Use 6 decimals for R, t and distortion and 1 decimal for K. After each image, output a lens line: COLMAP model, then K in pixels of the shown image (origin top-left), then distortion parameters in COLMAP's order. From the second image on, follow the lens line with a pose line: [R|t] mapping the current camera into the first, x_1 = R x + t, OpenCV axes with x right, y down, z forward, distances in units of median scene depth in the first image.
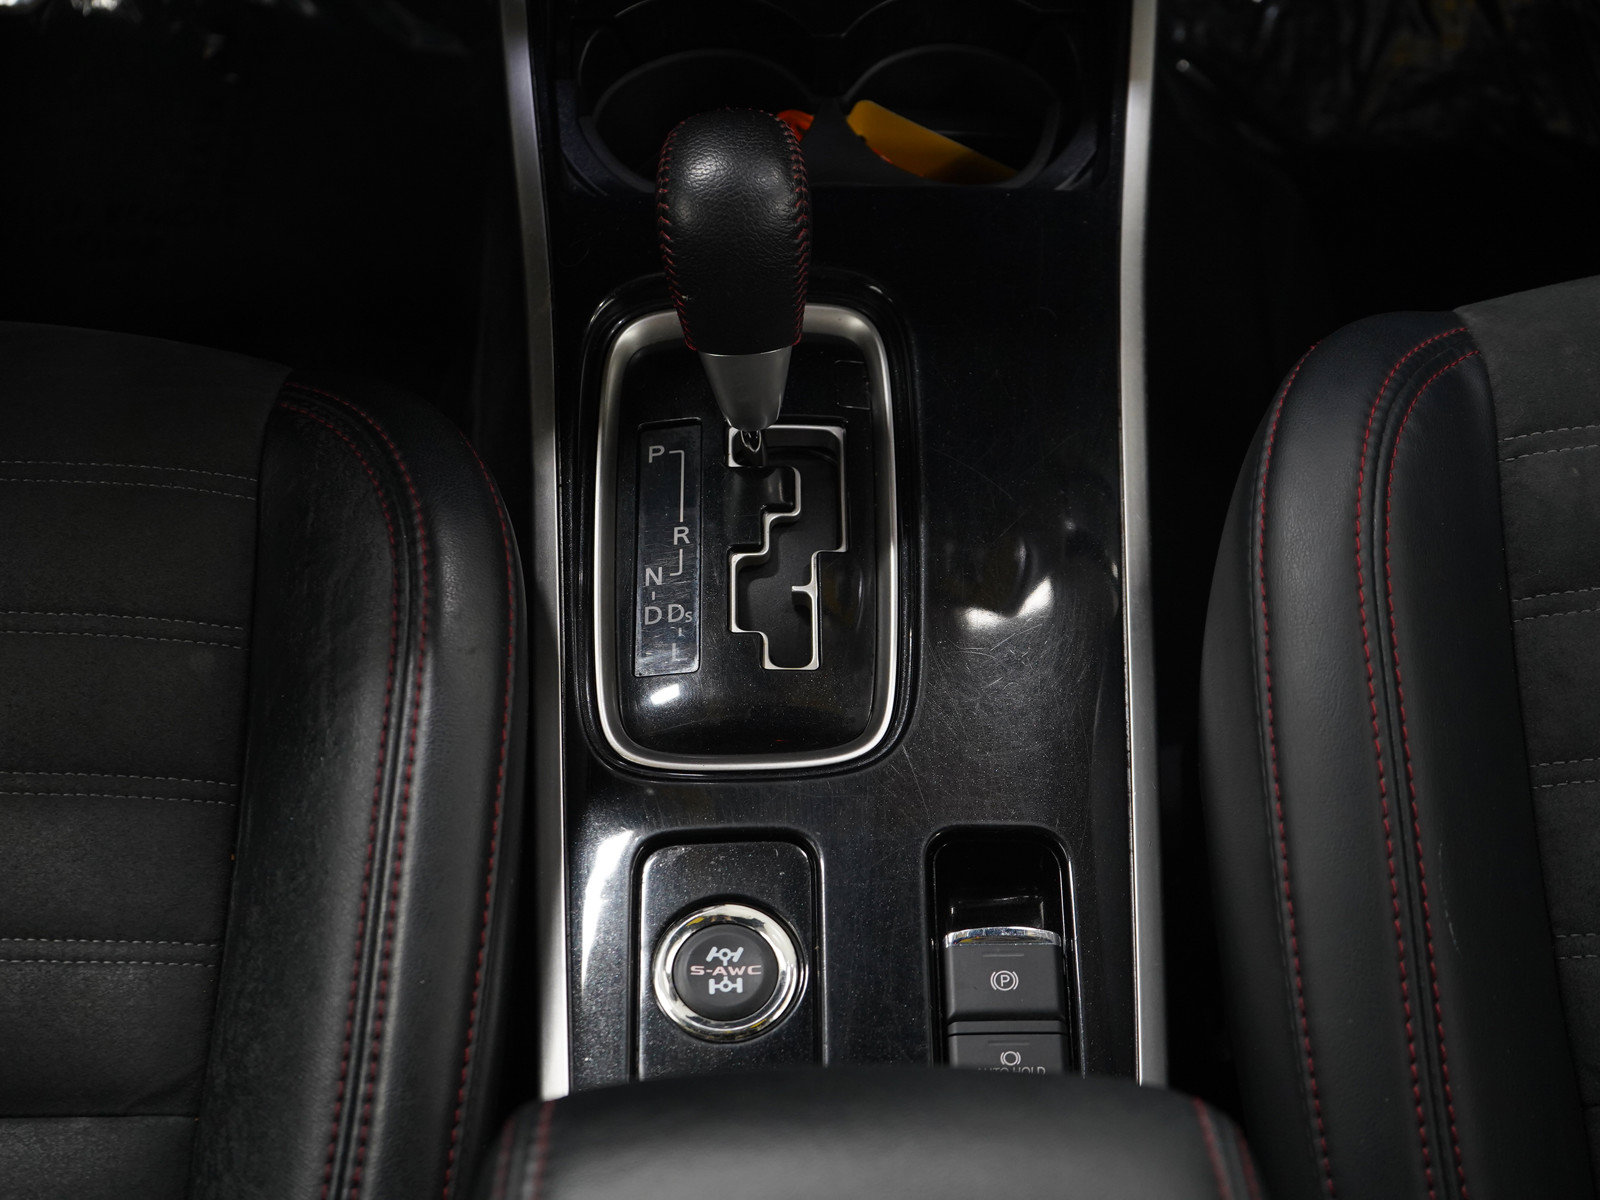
lens RADIAL K [[2652.3, 0, 803.3], [0, 2652.3, 599.6], [0, 0, 1]] dist [-0.104255, 0.000000]
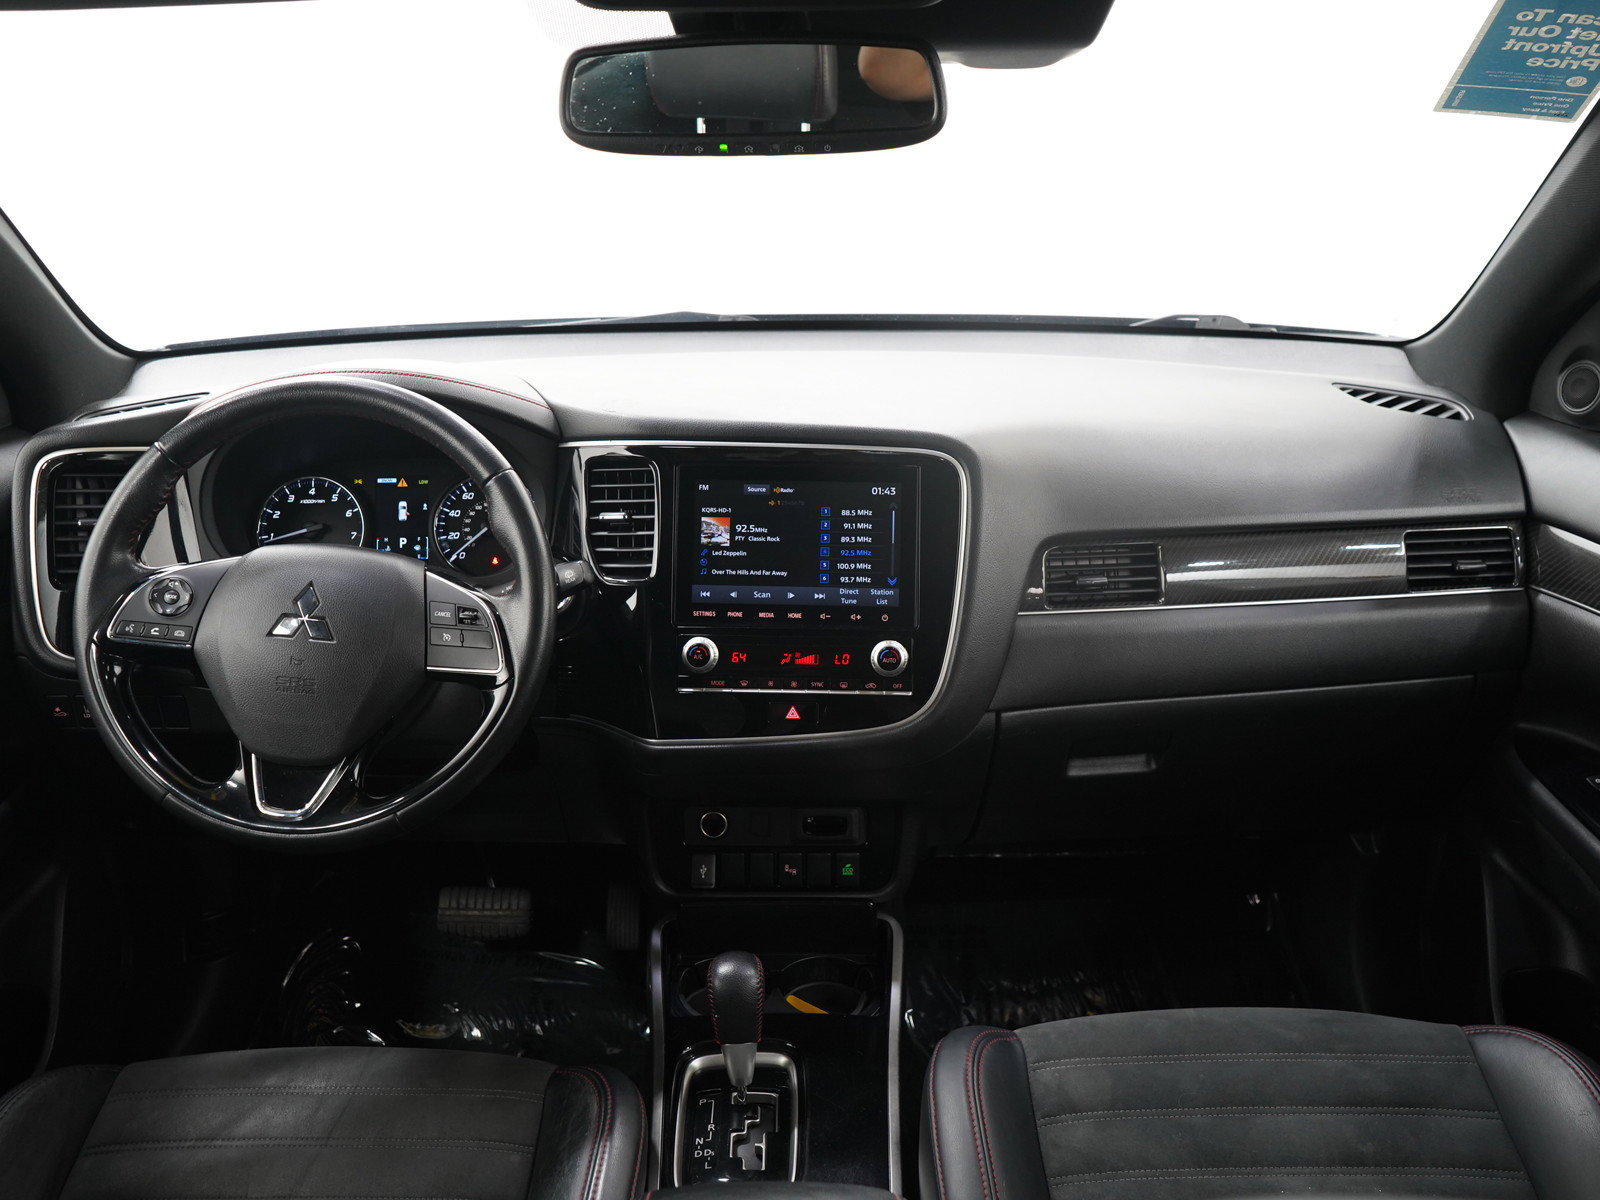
lens RADIAL K [[1296.3, 0, 803.0], [0, 1296.3, 596.9], [0, 0, 1]] dist [0.006504, 0.000552]
pose [[0.999966, 0.005428, 0.006211, 0.030864], [-0.000362, 0.781130, -0.624368, 0.360877], [-0.008241, 0.624345, 0.781106, -0.275231]]
